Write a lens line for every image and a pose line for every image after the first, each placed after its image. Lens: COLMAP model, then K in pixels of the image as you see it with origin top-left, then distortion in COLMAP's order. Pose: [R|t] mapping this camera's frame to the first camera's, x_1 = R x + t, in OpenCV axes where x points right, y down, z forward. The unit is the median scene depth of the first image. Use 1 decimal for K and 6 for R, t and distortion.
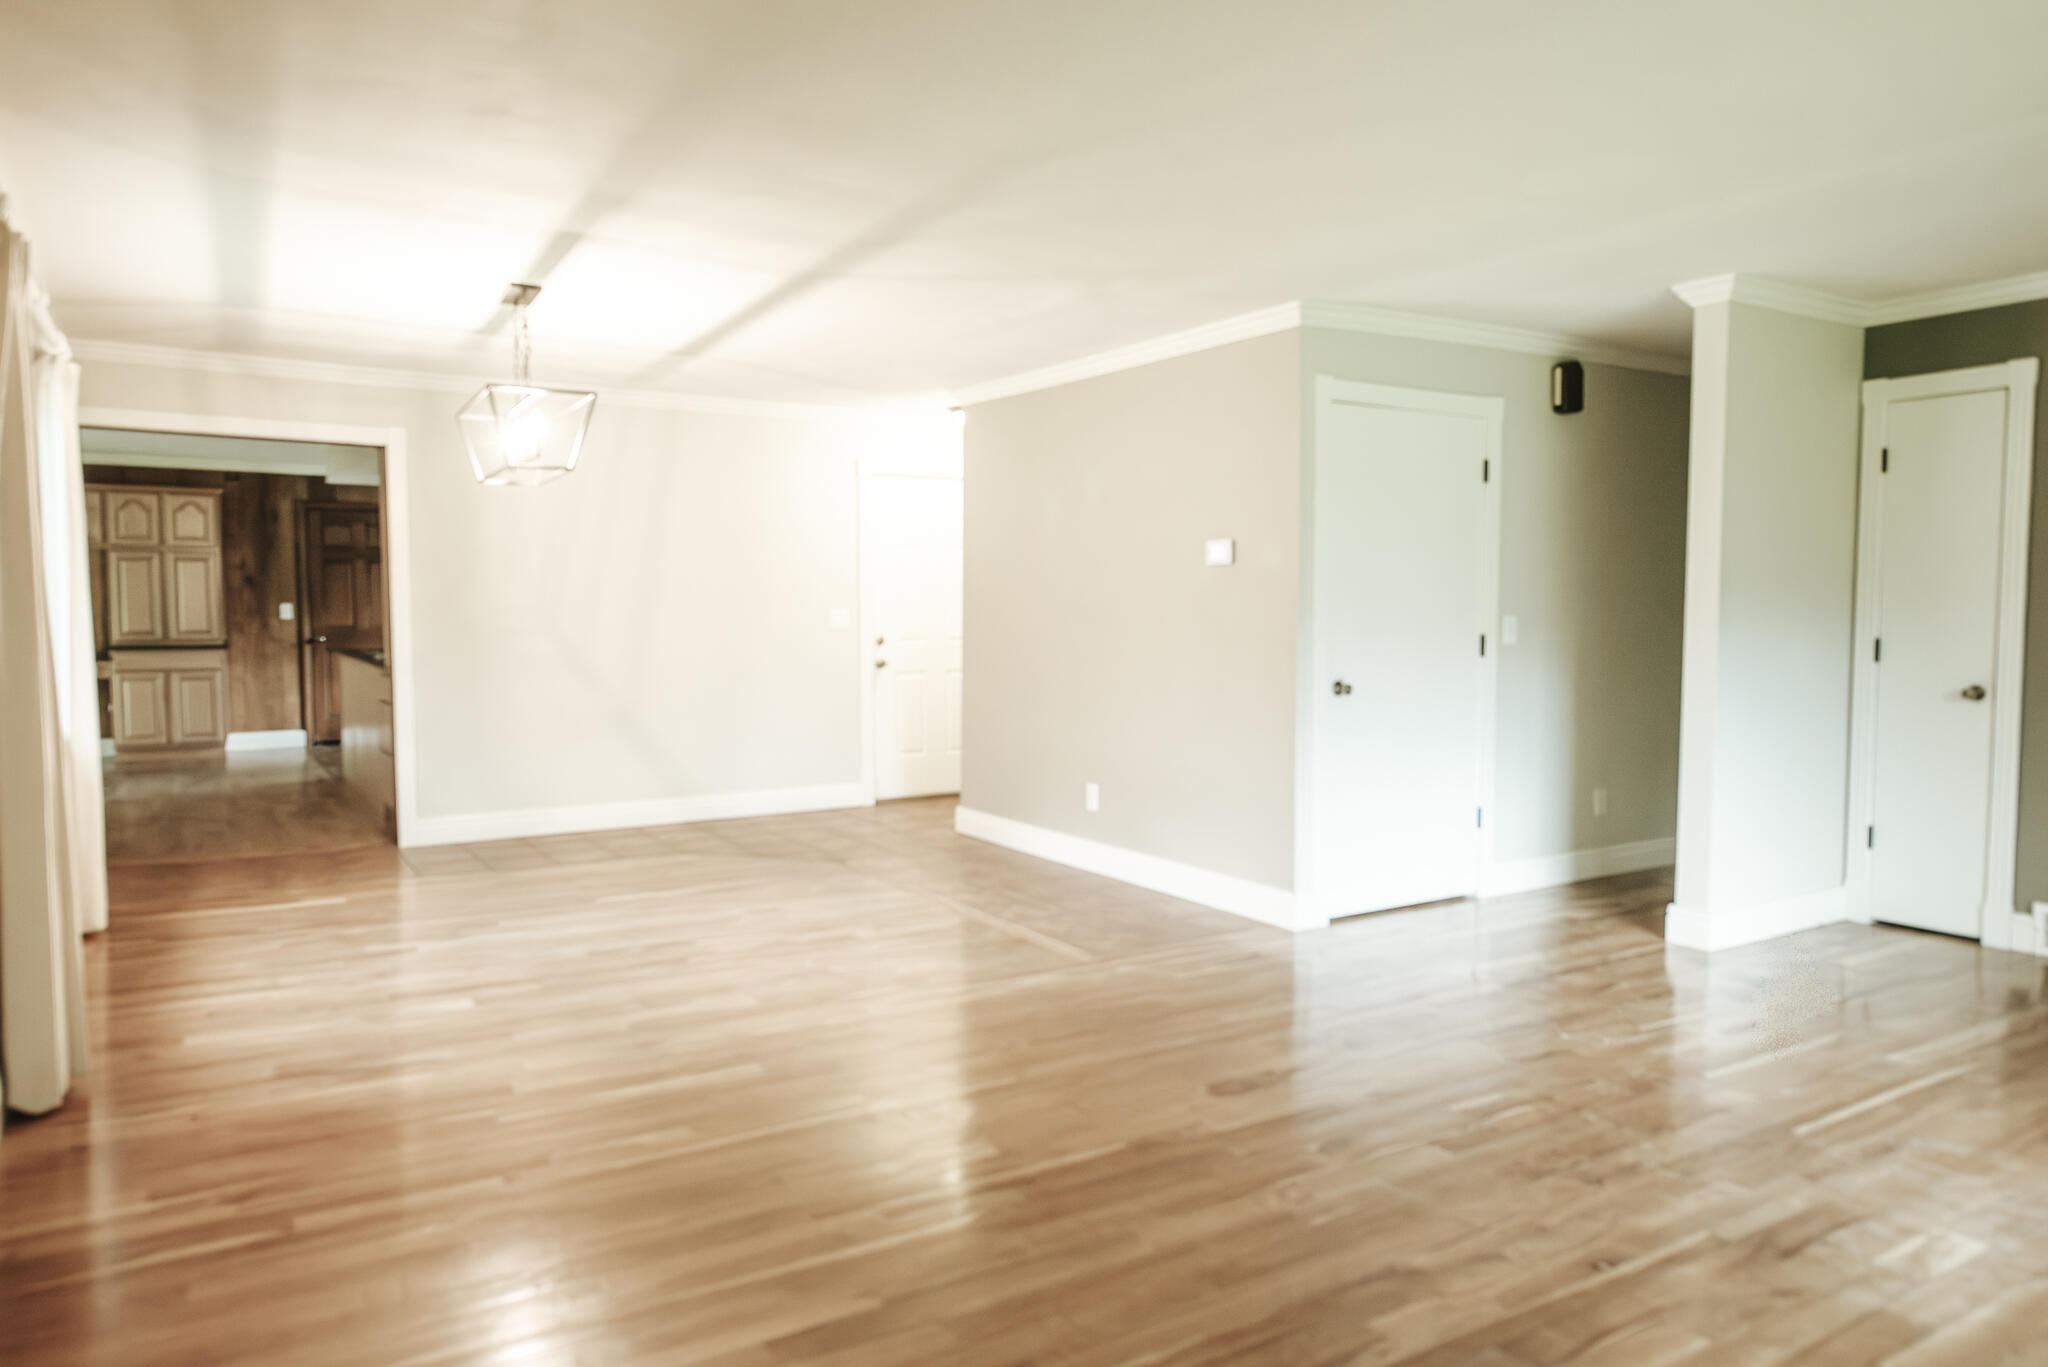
lens RADIAL K [[1348.8, 0, 1040.3], [0, 1348.8, 685.3], [0, 0, 1]] dist [-0.000555, 0.004583]
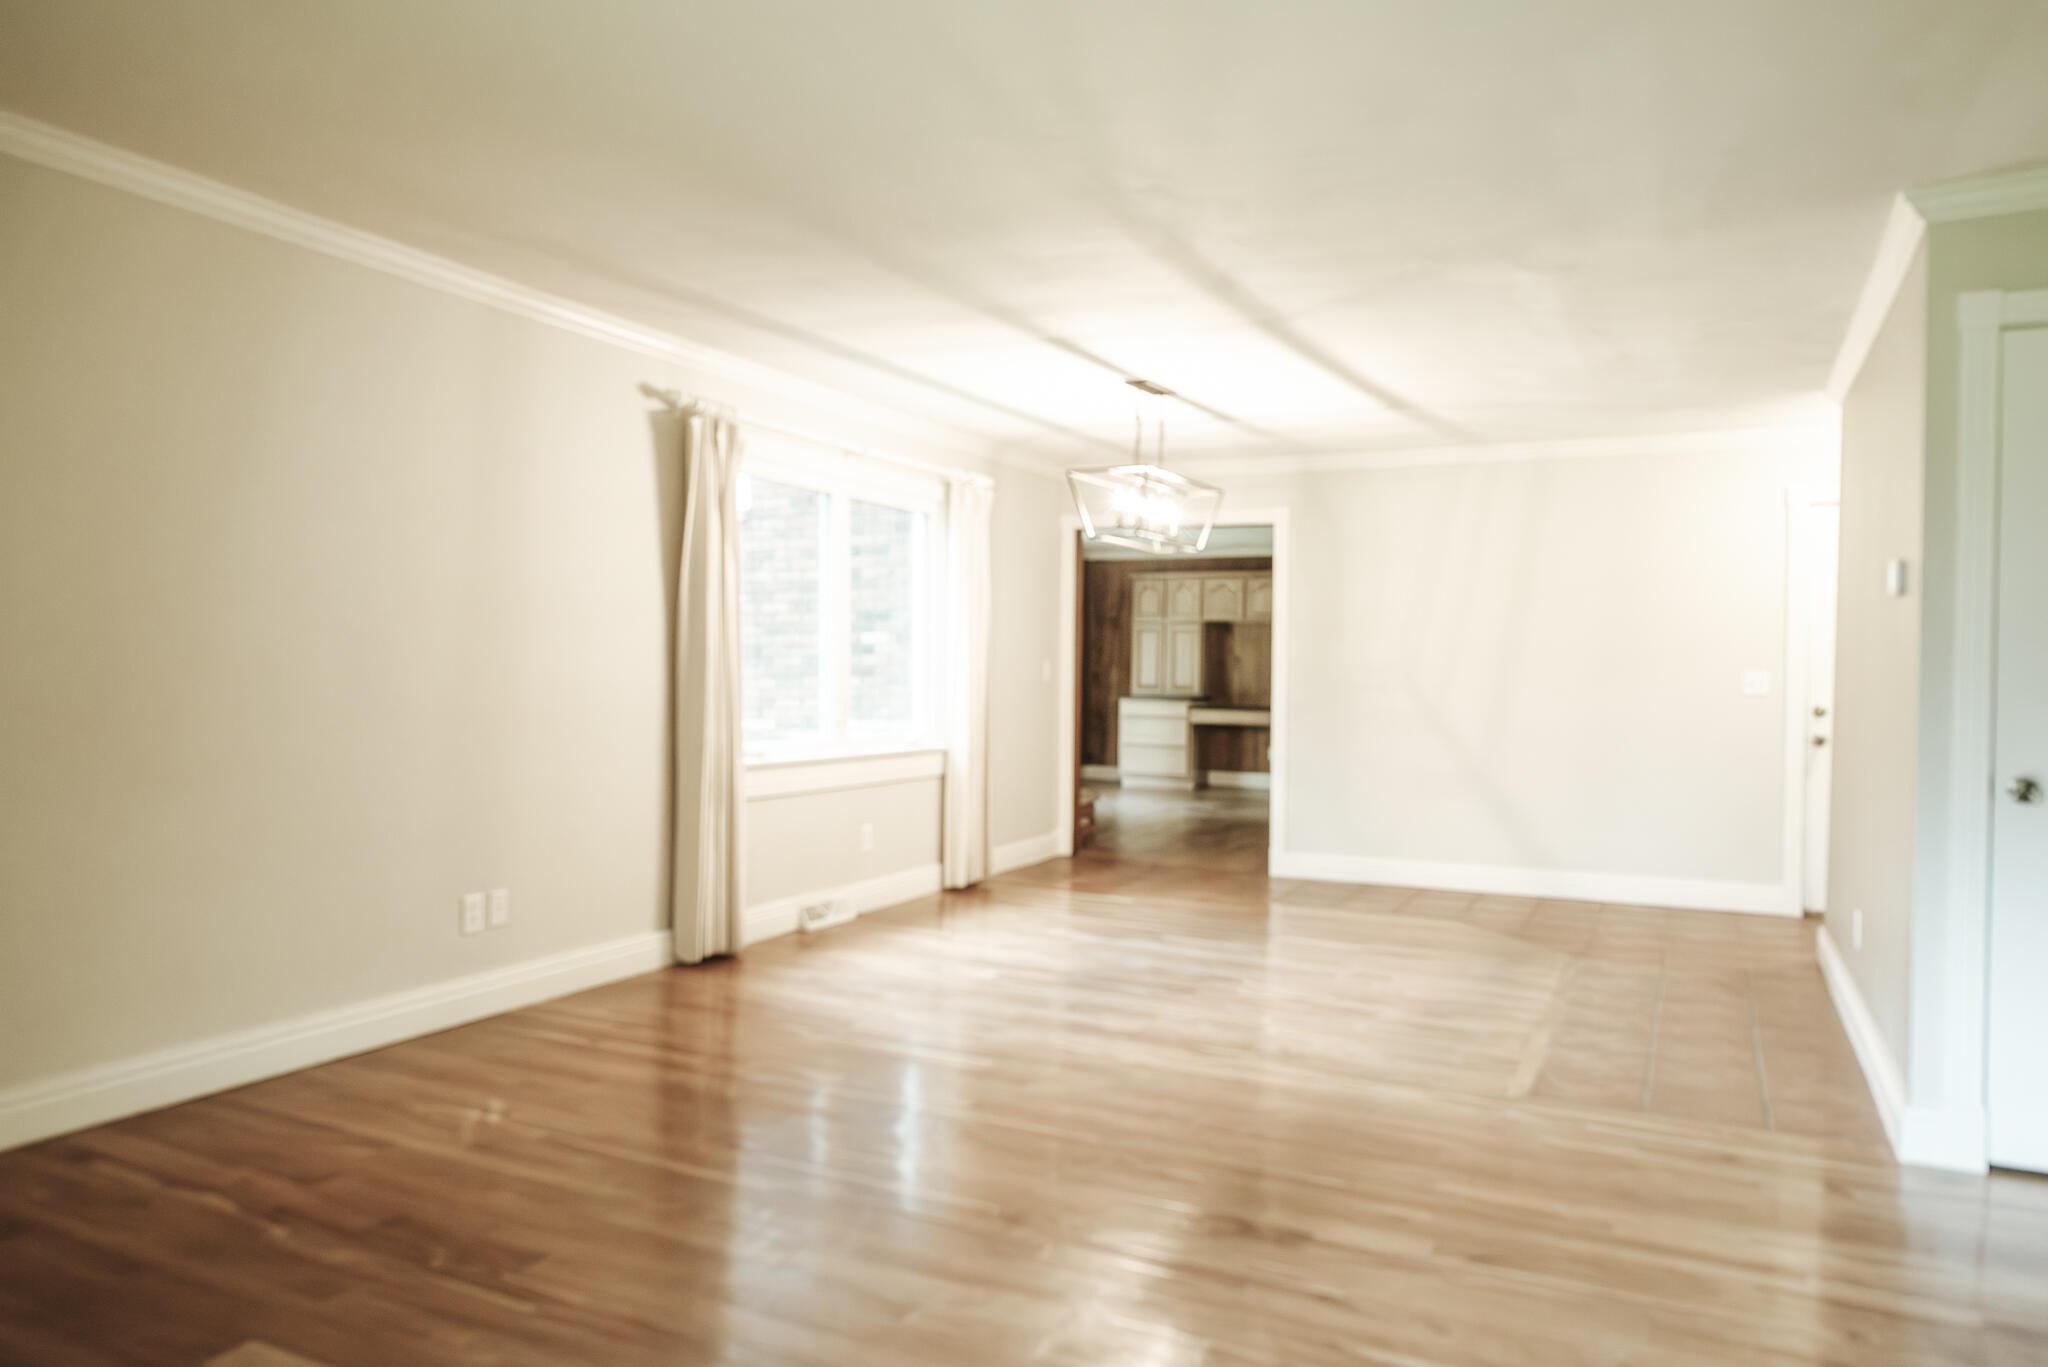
lens RADIAL K [[1348.8, 0, 1036.8], [0, 1348.8, 683.9], [0, 0, 1]] dist [-0.000555, 0.004583]
pose [[0.530250, 0.014887, -0.847711, 0.378352], [-0.063864, 0.997707, -0.022427, -0.002512], [0.845433, 0.066030, 0.529985, 0.220490]]
